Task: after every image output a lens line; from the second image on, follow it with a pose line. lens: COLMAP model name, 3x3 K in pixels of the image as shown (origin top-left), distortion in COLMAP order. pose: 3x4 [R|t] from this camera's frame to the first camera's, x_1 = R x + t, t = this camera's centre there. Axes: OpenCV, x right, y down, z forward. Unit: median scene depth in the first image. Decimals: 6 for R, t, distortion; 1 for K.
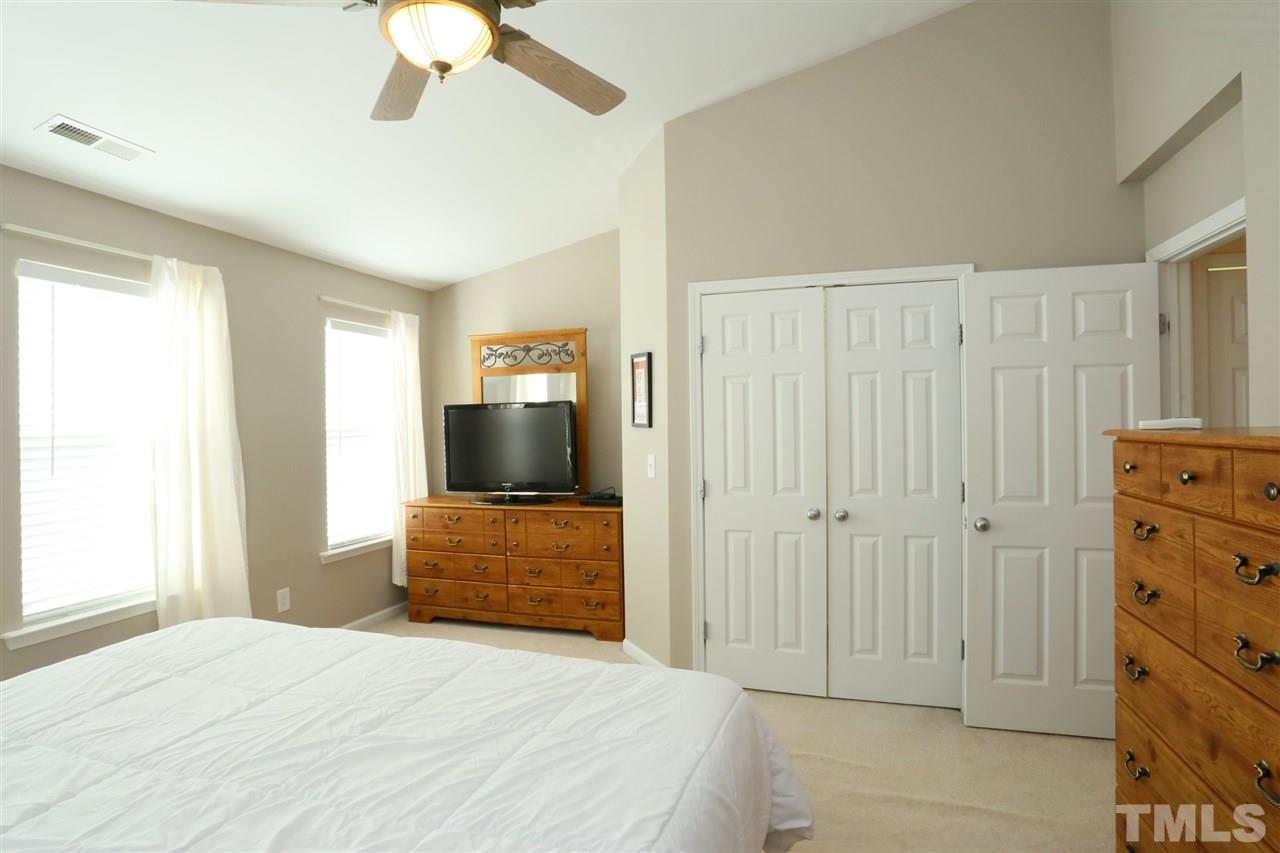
lens RADIAL K [[658.1, 0, 628.0], [0, 658.1, 432.1], [0, 0, 1]] dist [-0.002420, -0.000202]
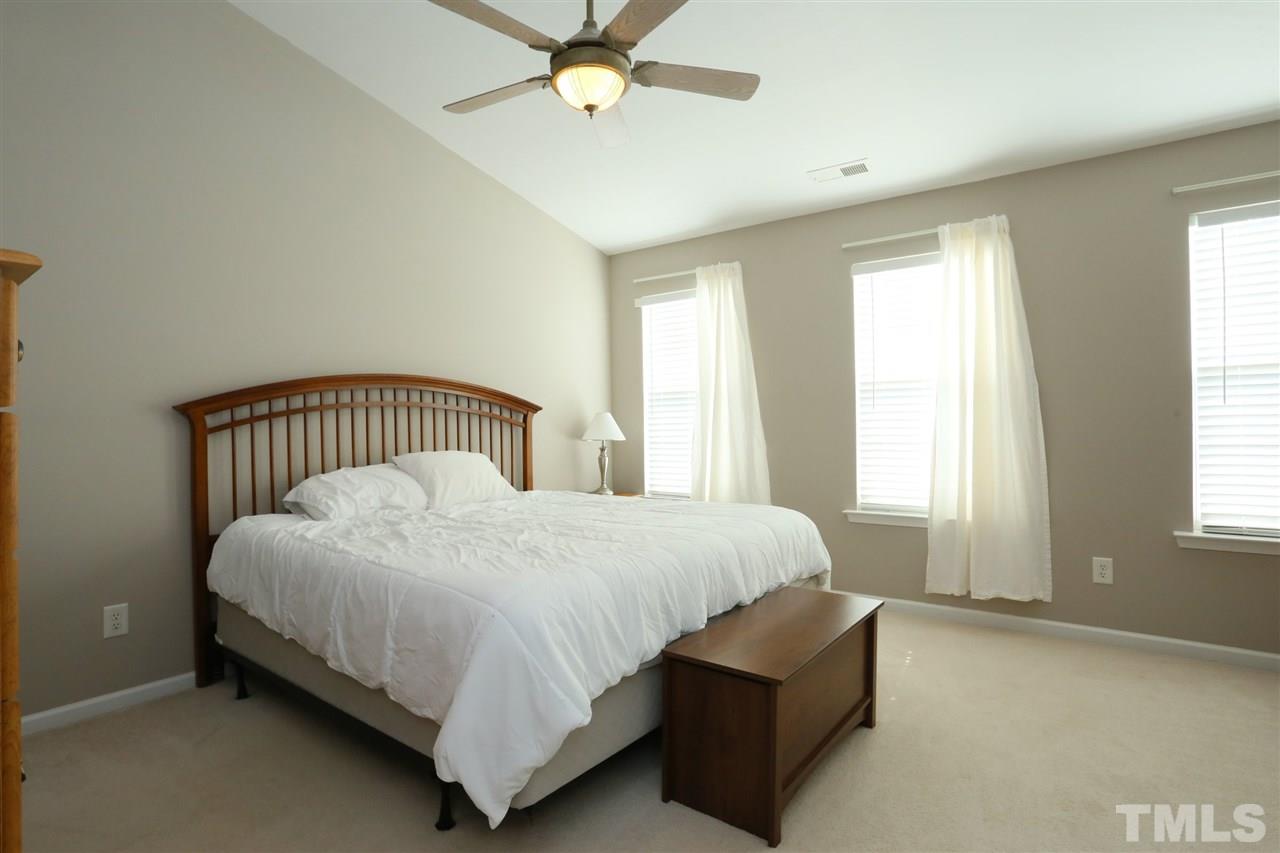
lens RADIAL K [[658.1, 0, 628.0], [0, 658.1, 432.1], [0, 0, 1]] dist [-0.002420, -0.000202]
pose [[-0.328530, 0.040975, -0.943604, 0.594098], [-0.000859, 0.999045, 0.043681, 0.049061], [0.944493, 0.015161, -0.328181, 0.862891]]
